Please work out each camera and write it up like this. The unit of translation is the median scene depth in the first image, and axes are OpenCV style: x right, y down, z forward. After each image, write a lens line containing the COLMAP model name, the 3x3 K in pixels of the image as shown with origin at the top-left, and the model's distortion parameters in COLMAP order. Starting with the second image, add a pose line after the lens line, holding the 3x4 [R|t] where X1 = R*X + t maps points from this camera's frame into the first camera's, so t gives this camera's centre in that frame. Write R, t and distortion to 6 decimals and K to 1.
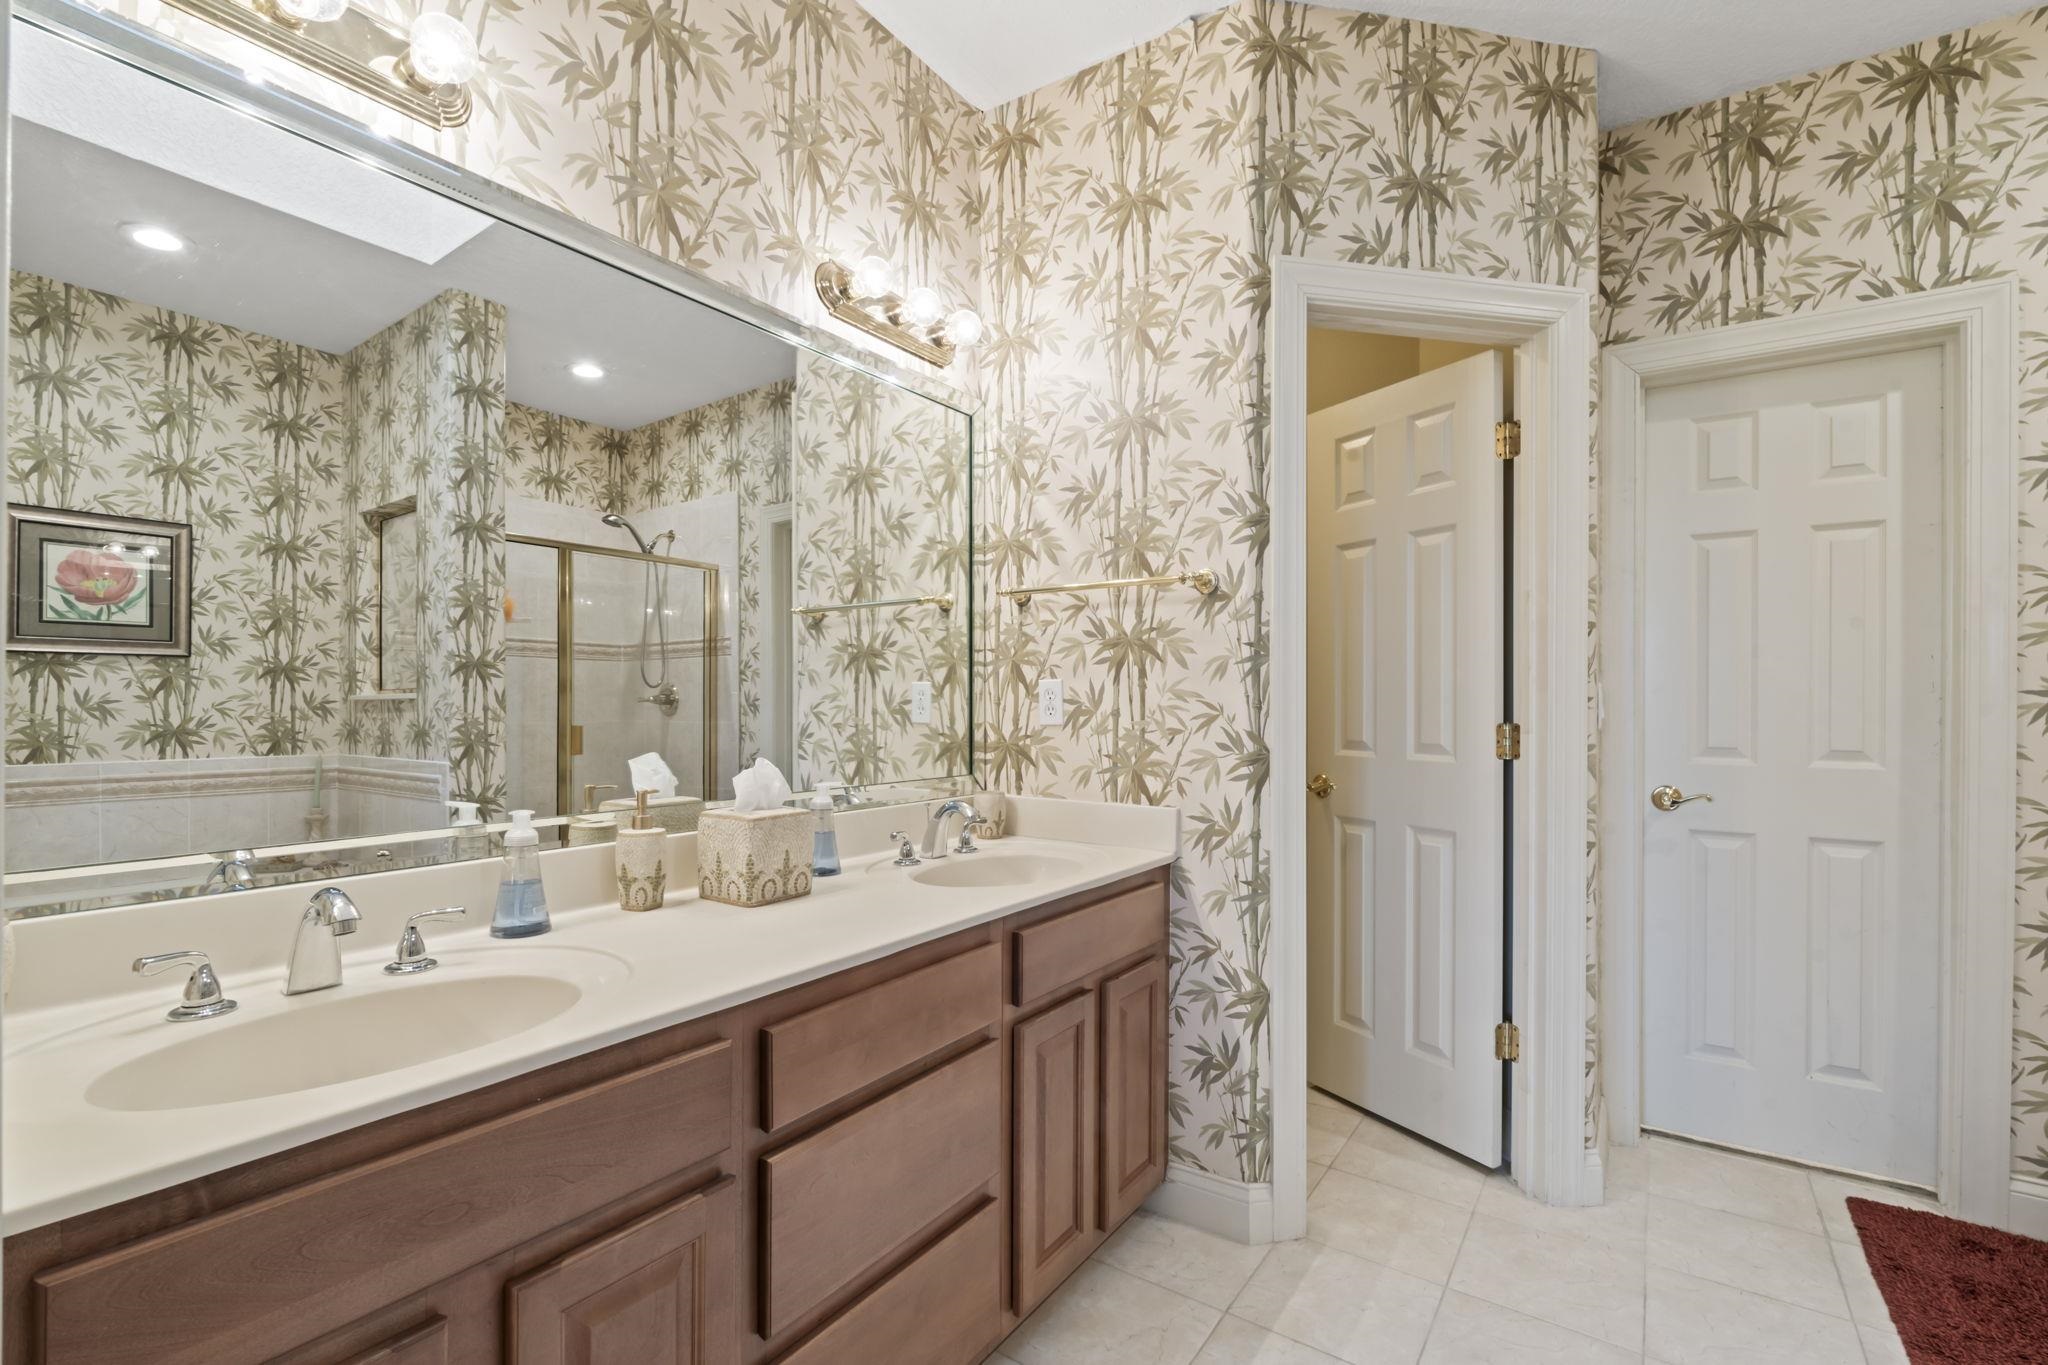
lens RADIAL K [[909.3, 0, 1029.3], [0, 909.3, 702.6], [0, 0, 1]] dist [-0.008358, 0.001013]
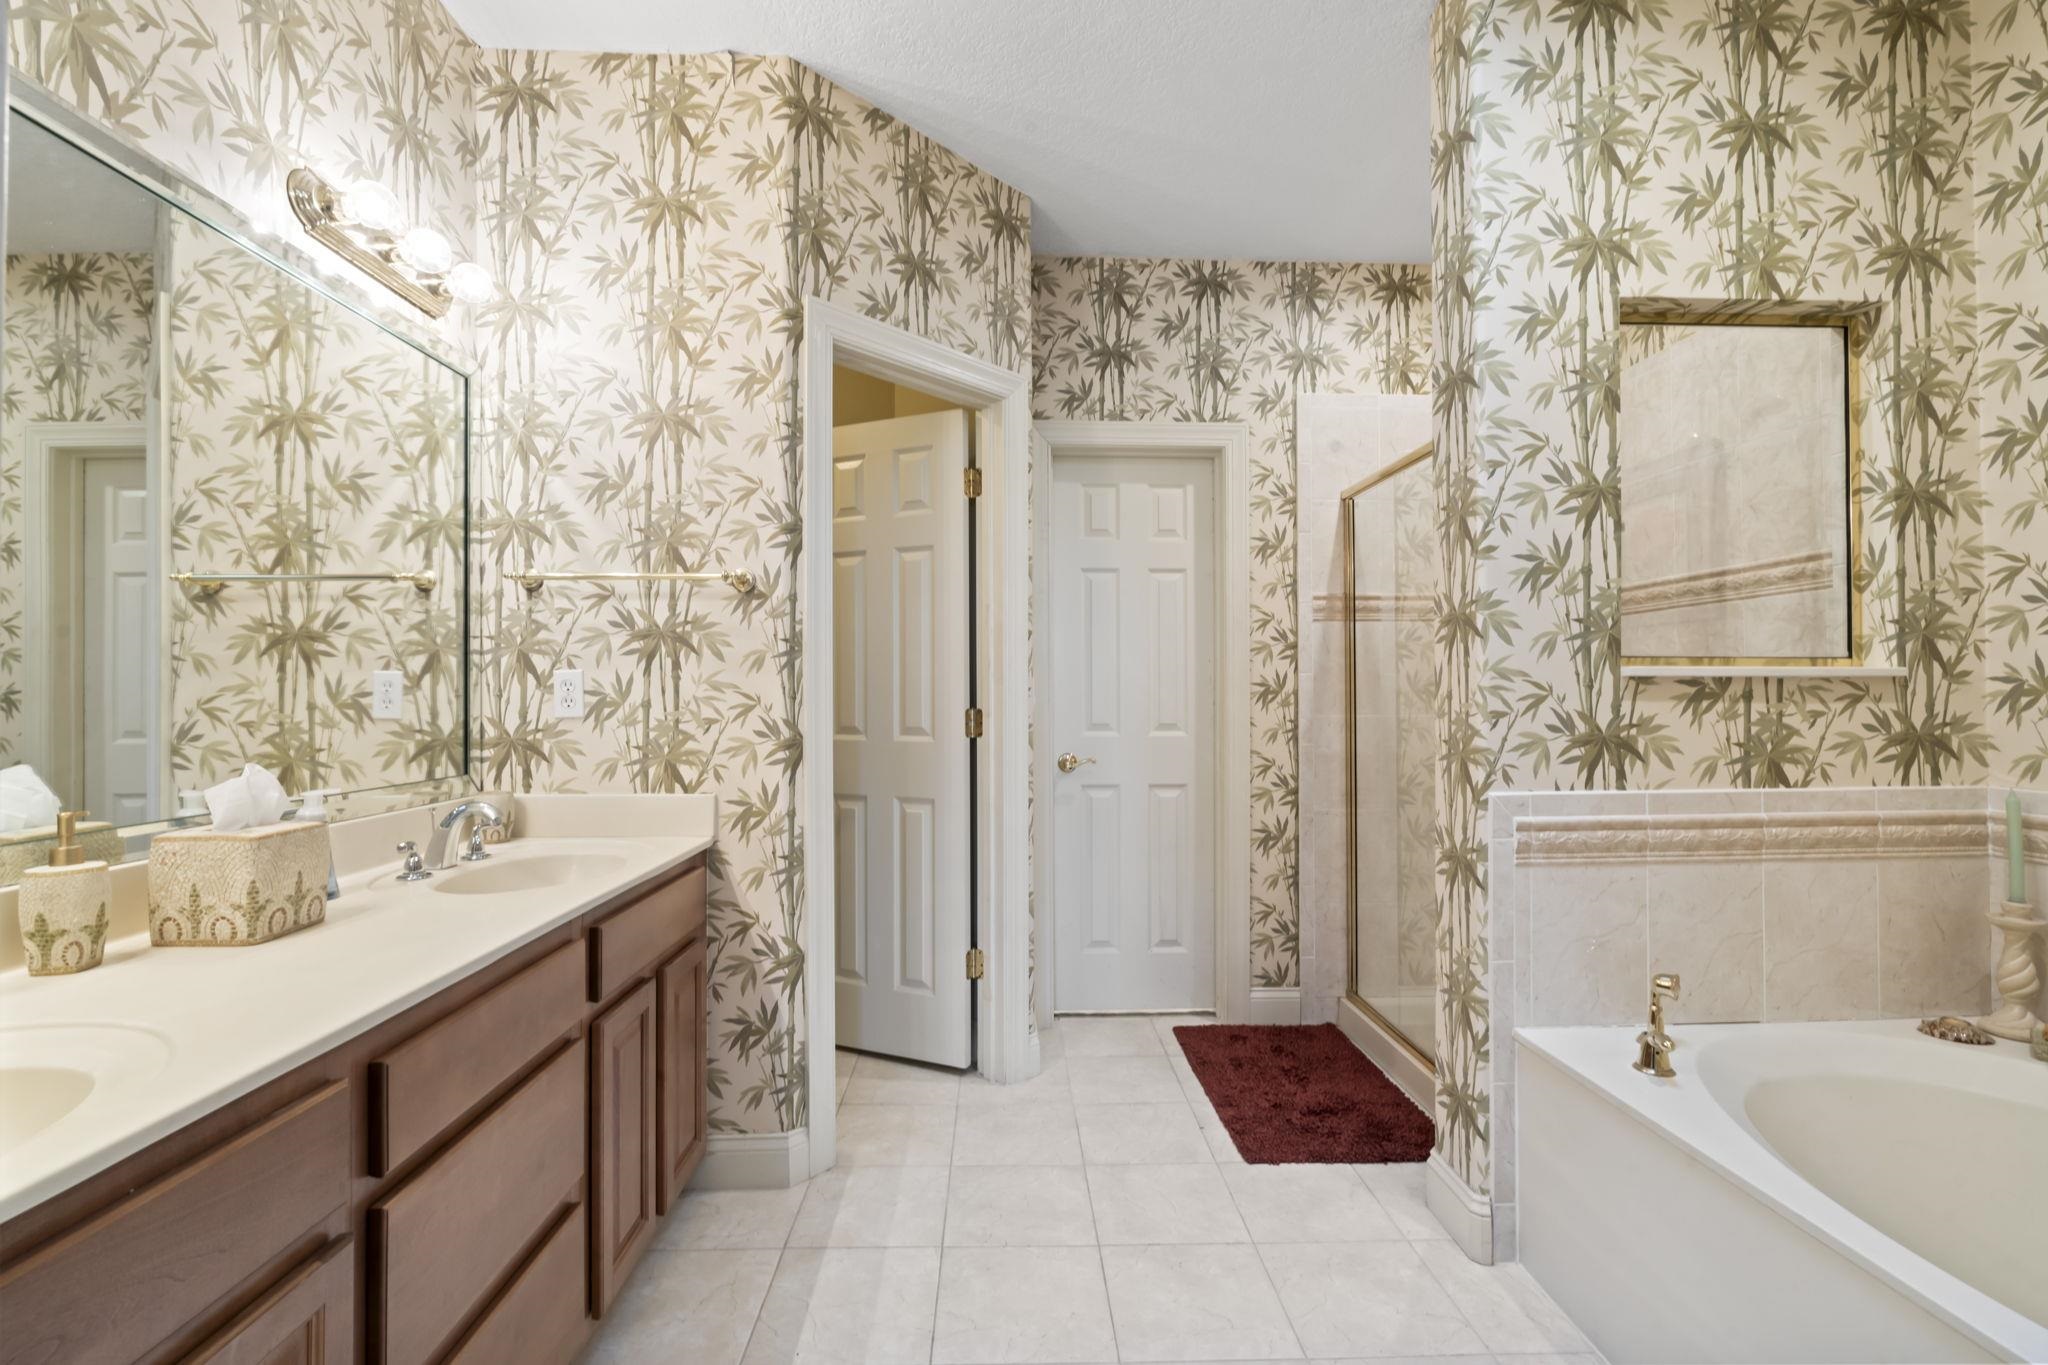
lens RADIAL K [[909.3, 0, 1014.7], [0, 909.3, 681.2], [0, 0, 1]] dist [-0.008358, 0.001013]
pose [[0.808827, 0.002834, 0.588040, -0.174331], [0.004893, 0.999921, -0.011548, -0.000423], [-0.588027, 0.012217, 0.808749, -0.052158]]
